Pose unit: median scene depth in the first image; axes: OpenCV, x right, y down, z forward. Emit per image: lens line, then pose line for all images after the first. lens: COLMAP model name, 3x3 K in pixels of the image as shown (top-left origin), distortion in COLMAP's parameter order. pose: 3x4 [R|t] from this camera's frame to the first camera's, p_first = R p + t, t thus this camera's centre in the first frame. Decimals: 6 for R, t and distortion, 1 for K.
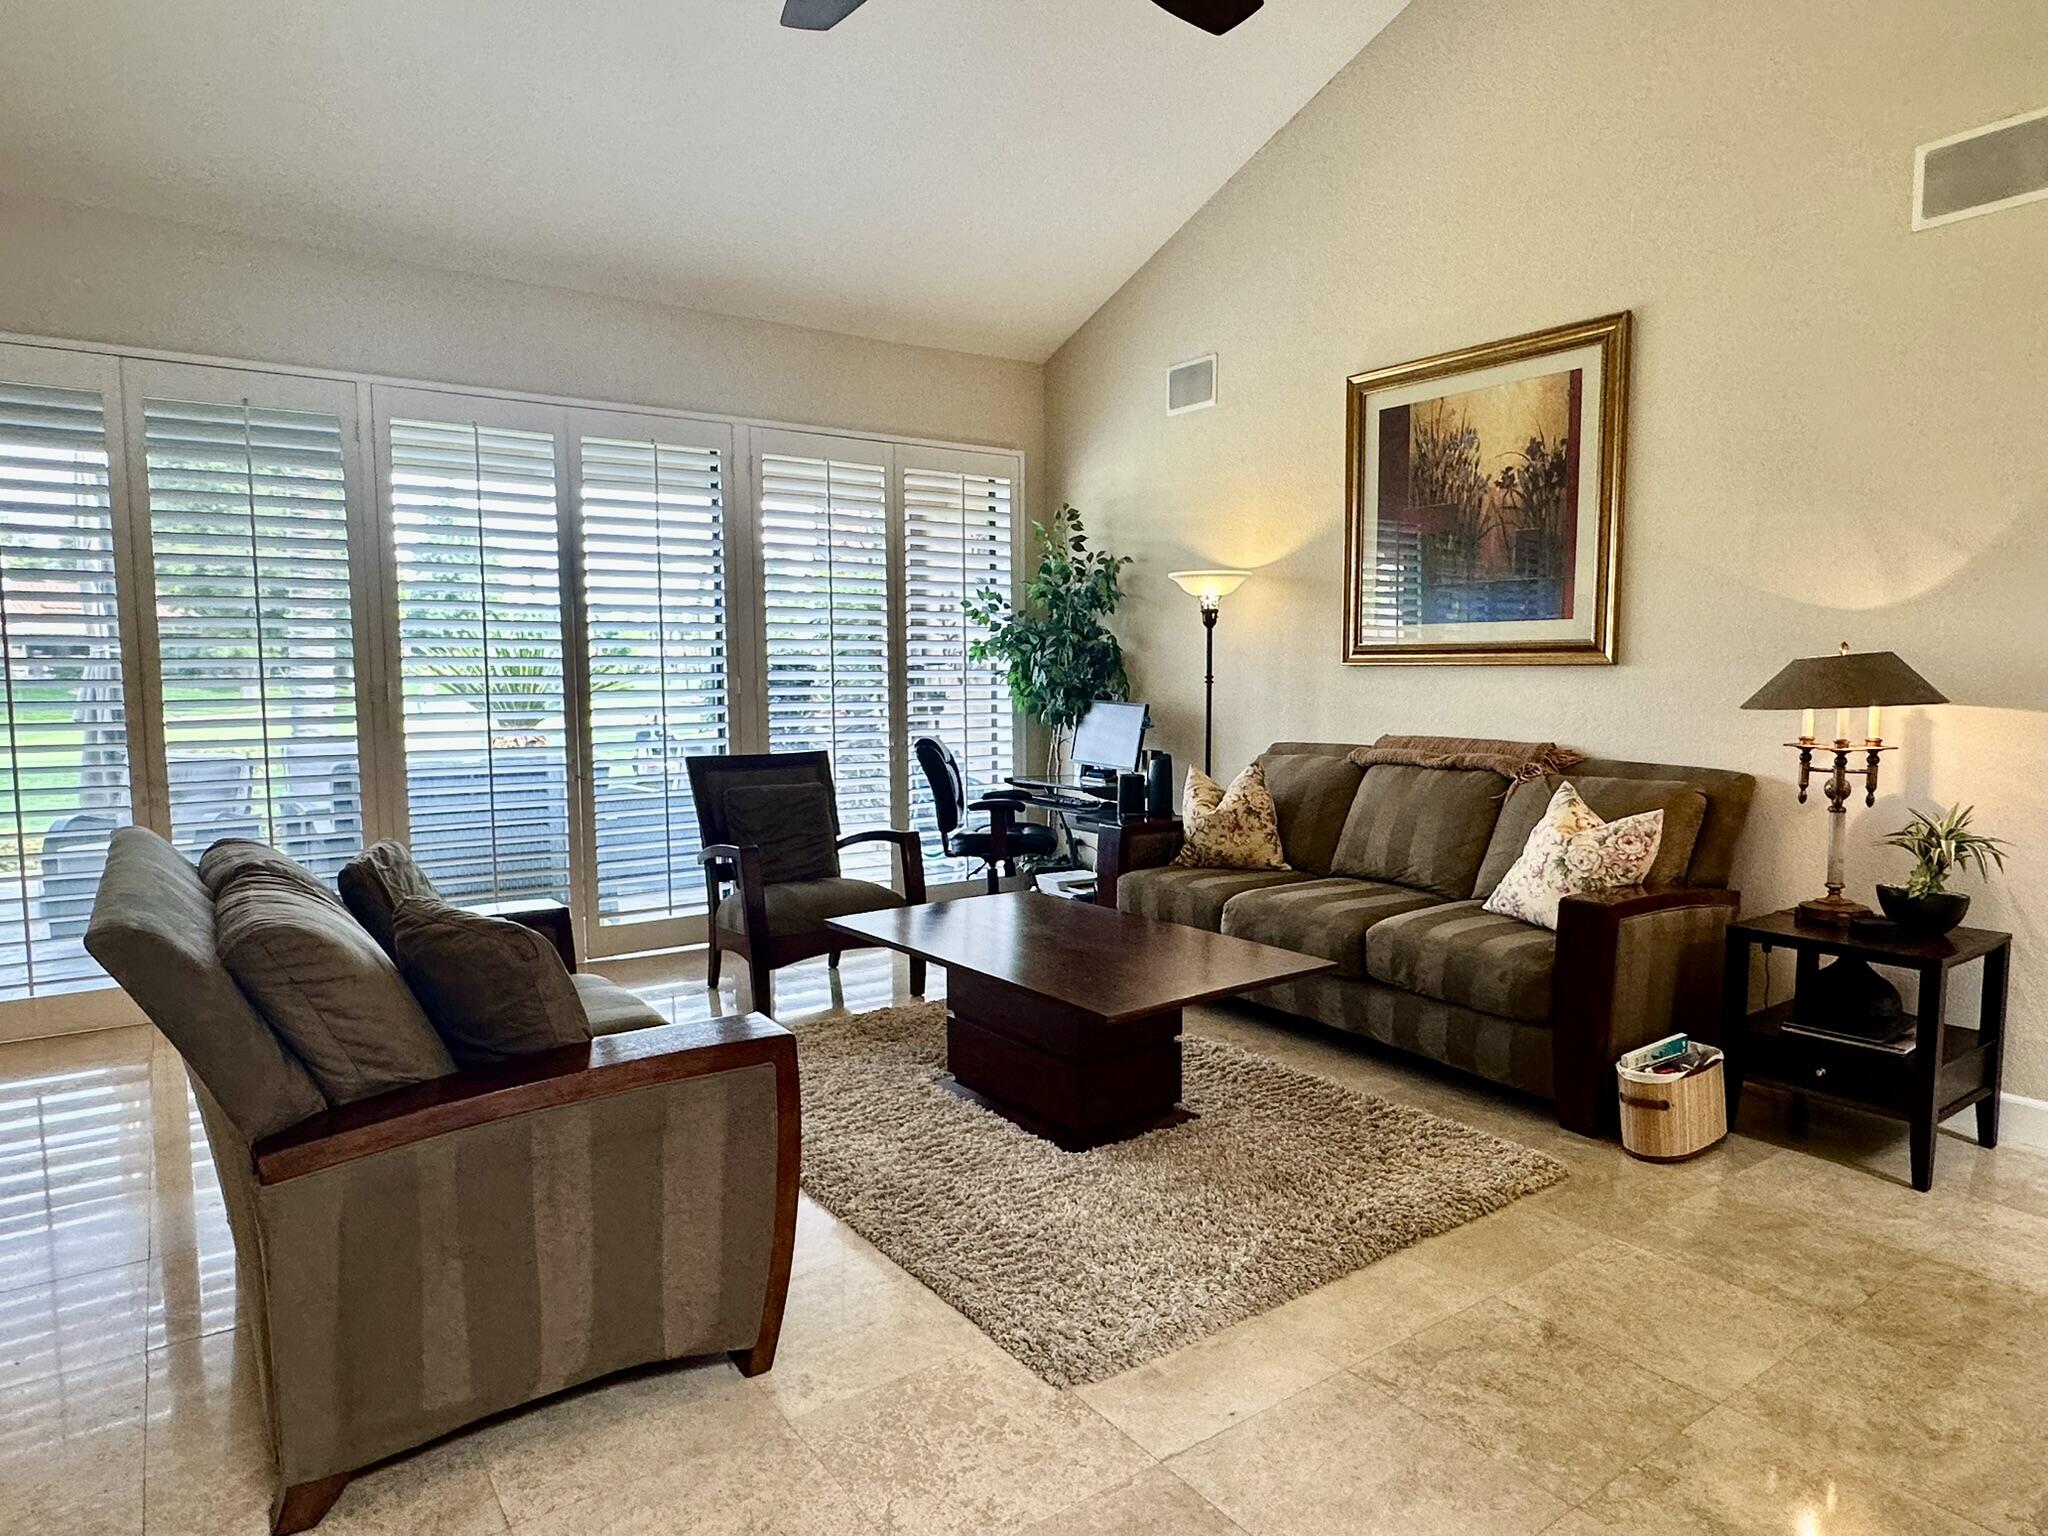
lens RADIAL K [[1233.5, 0, 1016.8], [0, 1233.5, 775.3], [0, 0, 1]] dist [0.000752, -0.001604]
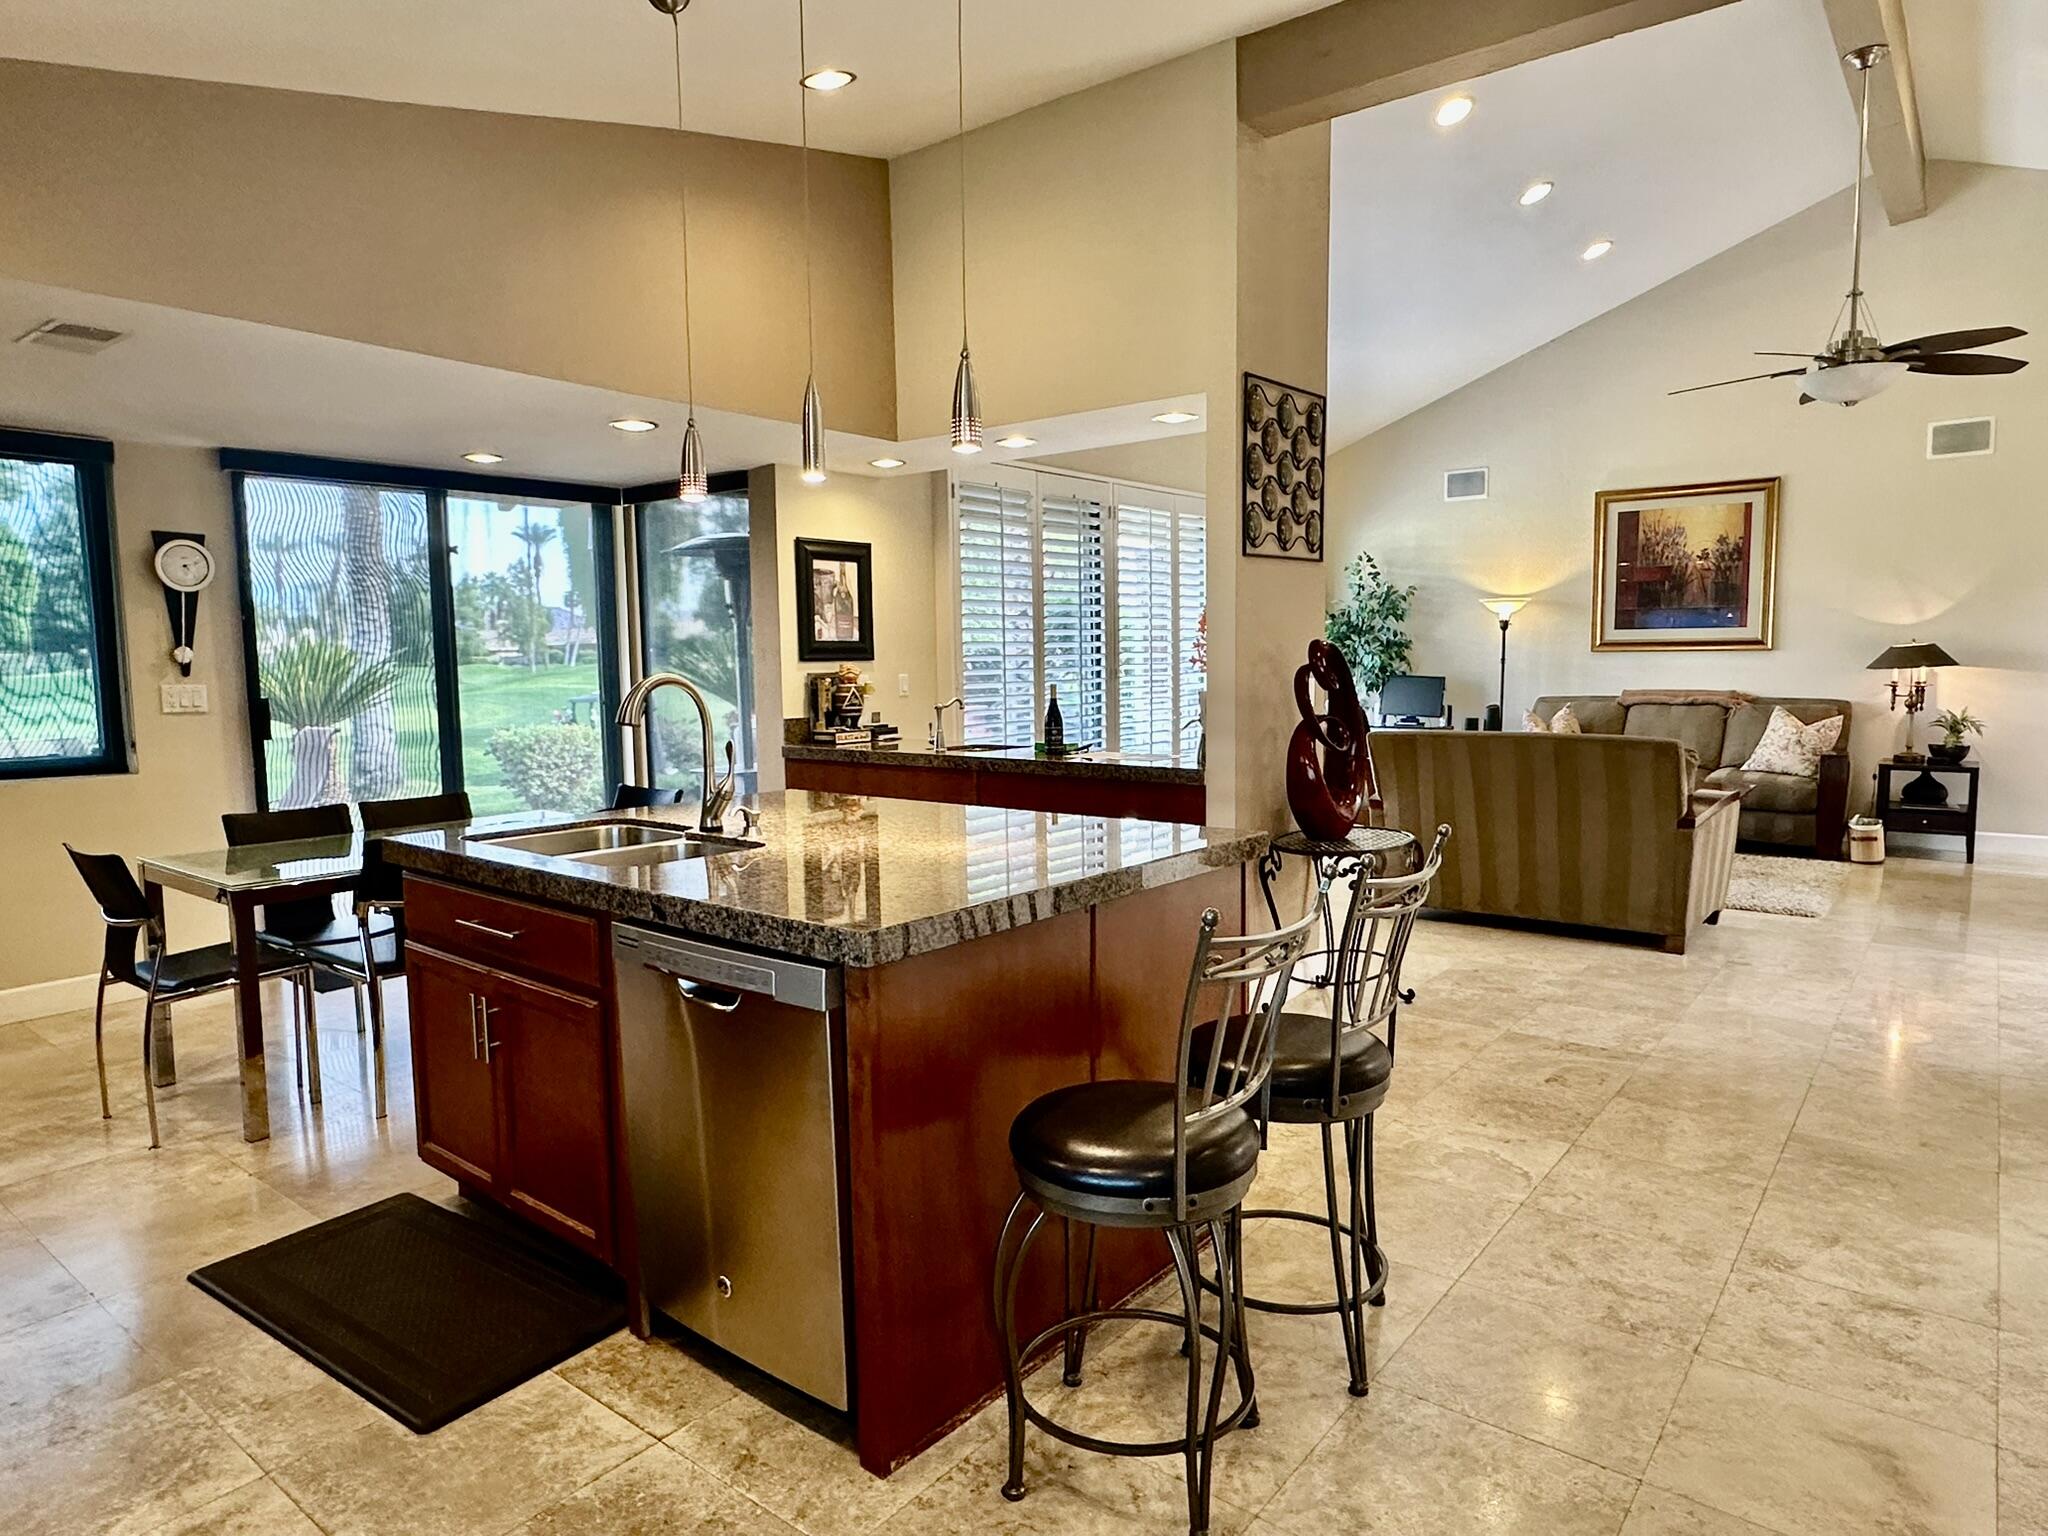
lens RADIAL K [[1233.5, 0, 1019.0], [0, 1233.5, 774.3], [0, 0, 1]] dist [0.000752, -0.001604]
pose [[0.958759, -0.036996, 0.281802, -1.224584], [0.035091, 0.999314, 0.011807, 0.044782], [-0.282045, -0.001431, 0.959400, -0.568423]]
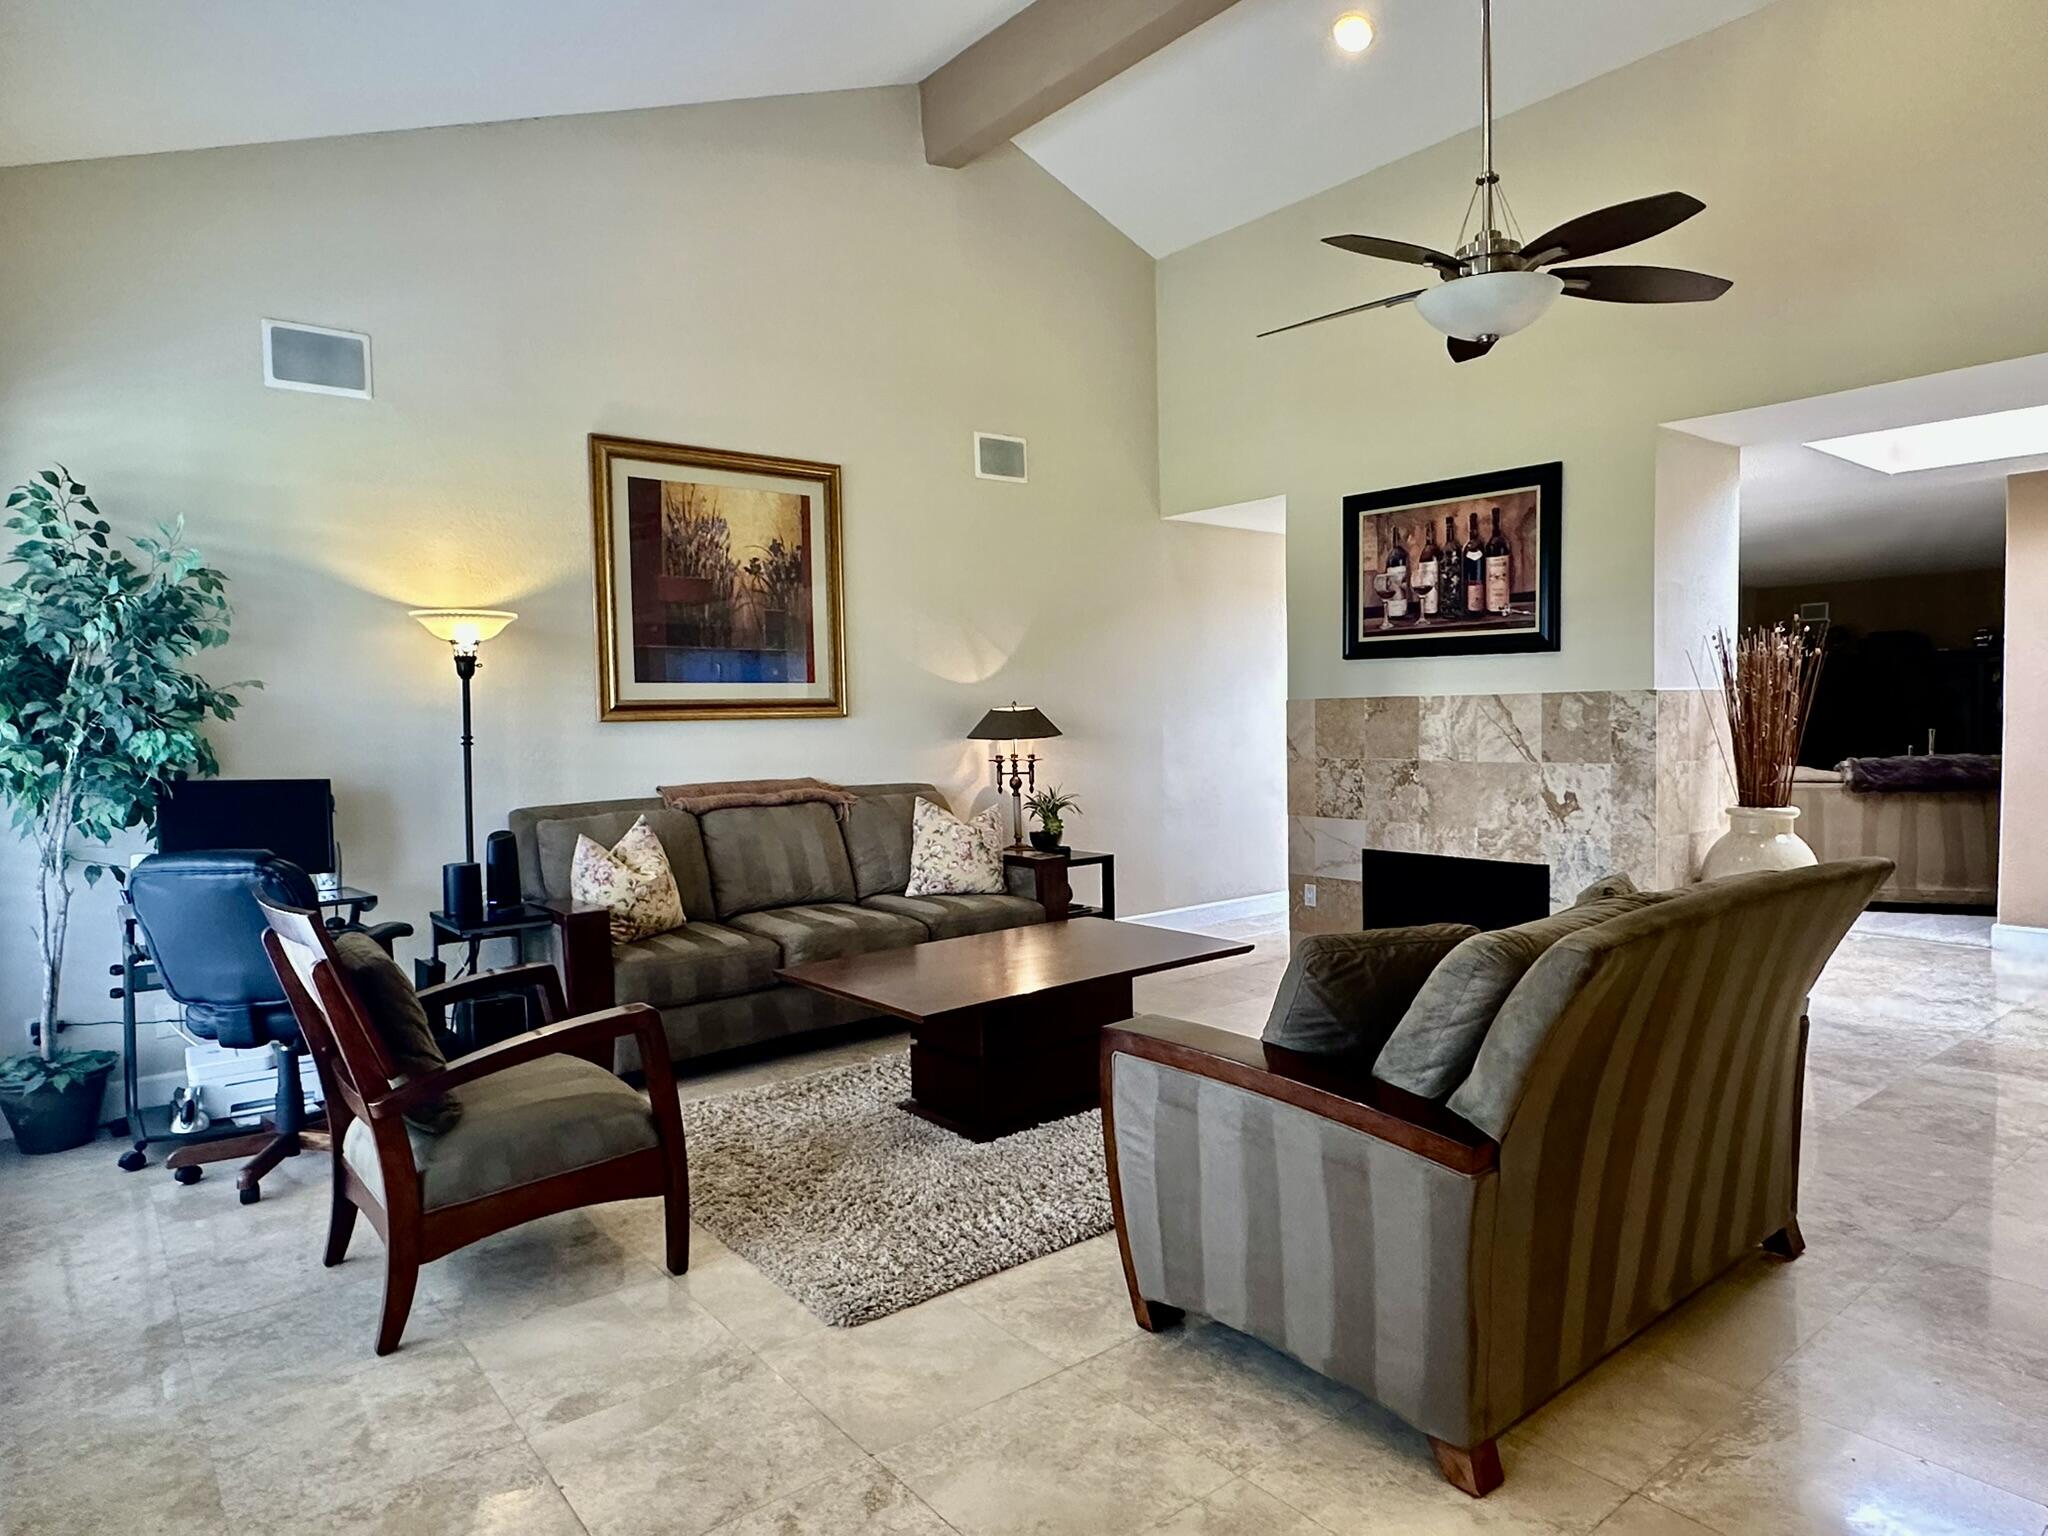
lens RADIAL K [[1233.5, 0, 1023.3], [0, 1233.5, 771.0], [0, 0, 1]] dist [0.000752, -0.001604]
pose [[-0.053449, -0.042498, 0.997666, -0.872548], [0.106965, 0.993102, 0.048034, -0.071178], [-0.992825, 0.109283, -0.048534, 0.839694]]
